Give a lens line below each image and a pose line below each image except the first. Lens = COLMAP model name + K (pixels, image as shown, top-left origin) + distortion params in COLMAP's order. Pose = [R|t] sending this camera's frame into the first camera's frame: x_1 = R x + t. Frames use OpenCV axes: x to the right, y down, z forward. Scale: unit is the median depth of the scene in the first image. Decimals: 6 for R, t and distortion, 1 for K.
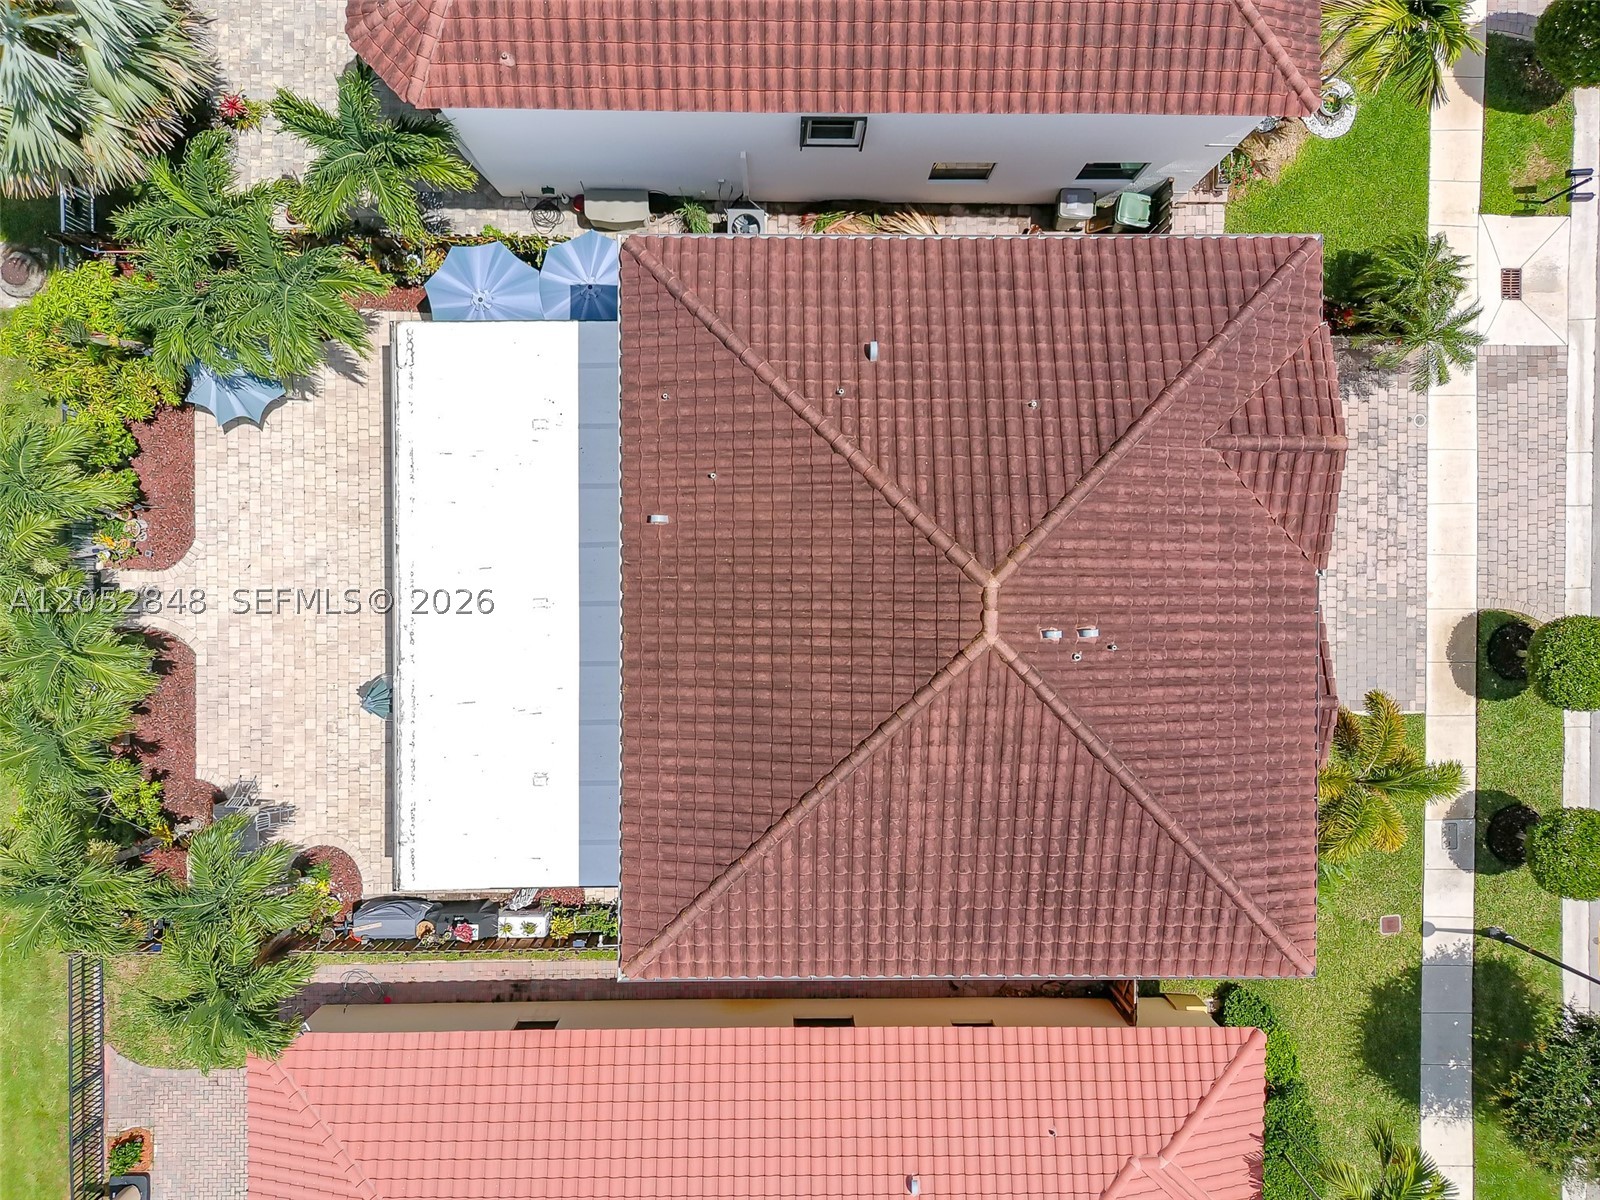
lens RADIAL K [[1208.9, 0, 807.8], [0, 1208.9, 601.3], [0, 0, 1]] dist [0.045198, -0.066764]
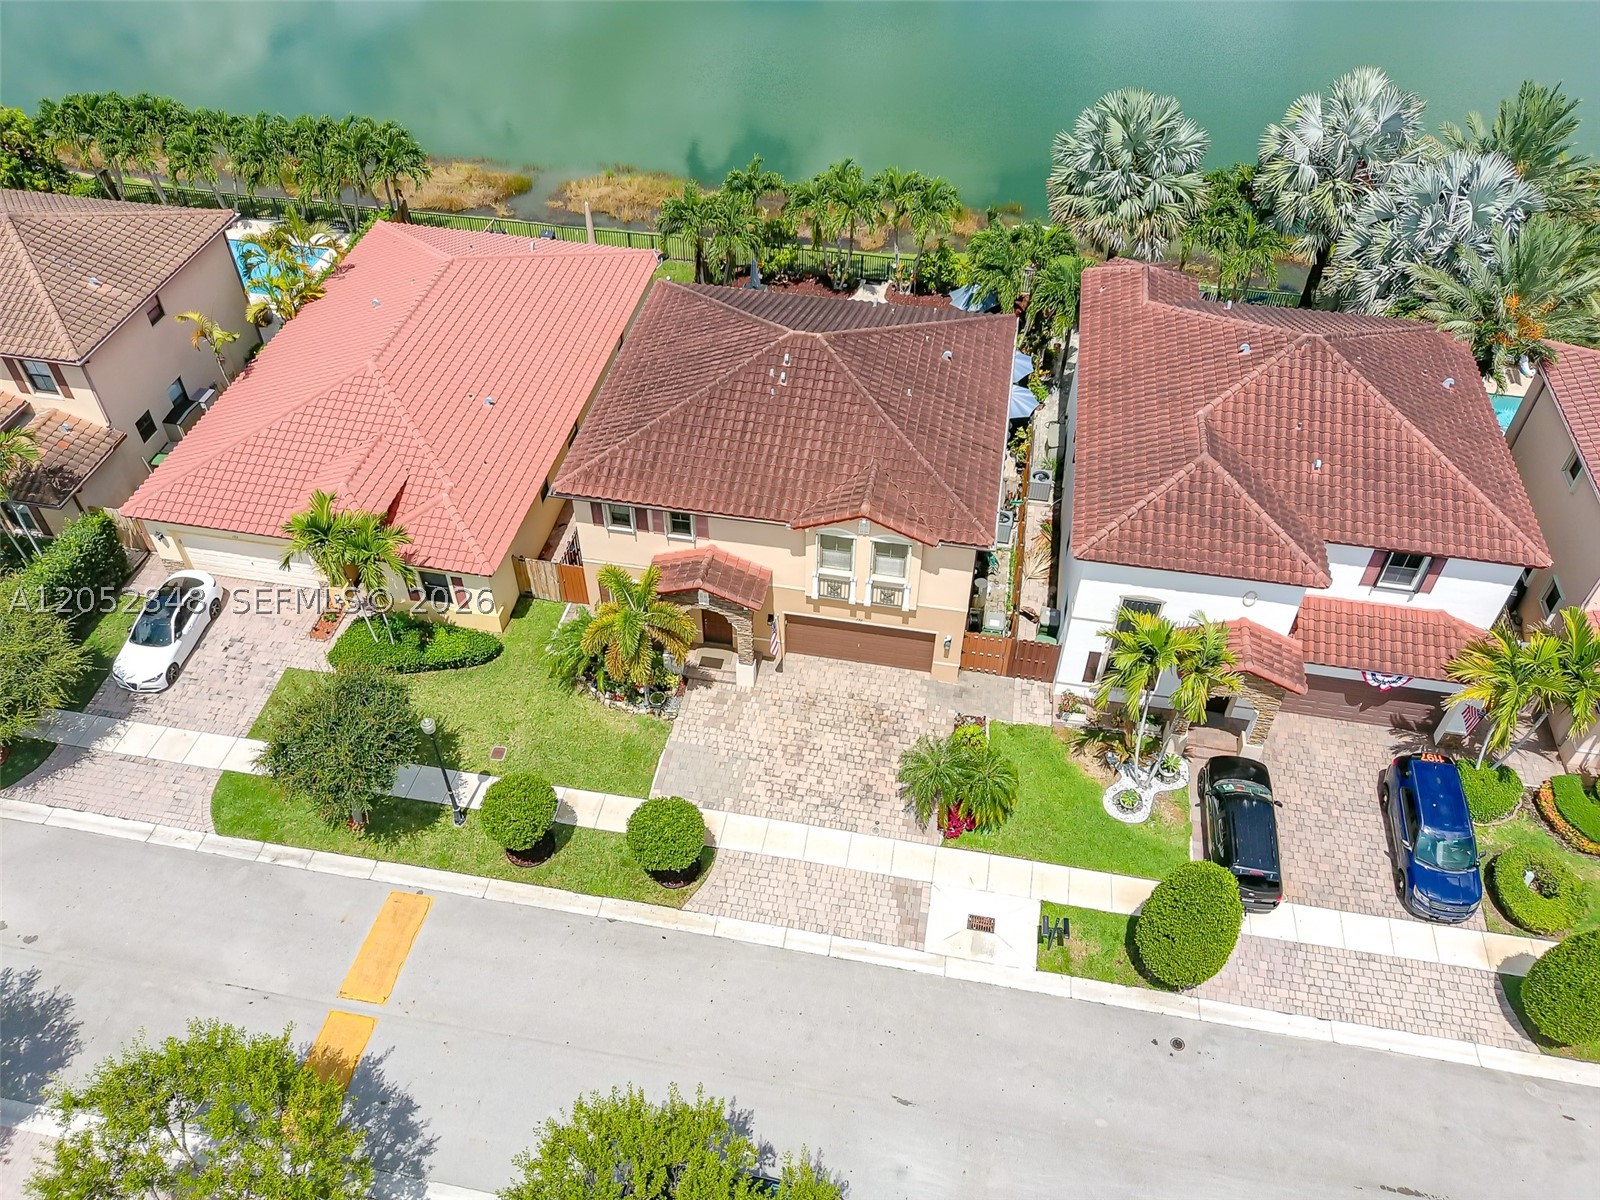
lens RADIAL K [[1208.9, 0, 805.3], [0, 1208.9, 597.9], [0, 0, 1]] dist [0.045198, -0.066764]
pose [[-0.174208, 0.672114, -0.719663, 1.484307], [-0.984266, -0.140759, 0.106801, -0.209319], [-0.029517, 0.726946, 0.686060, -0.029404]]
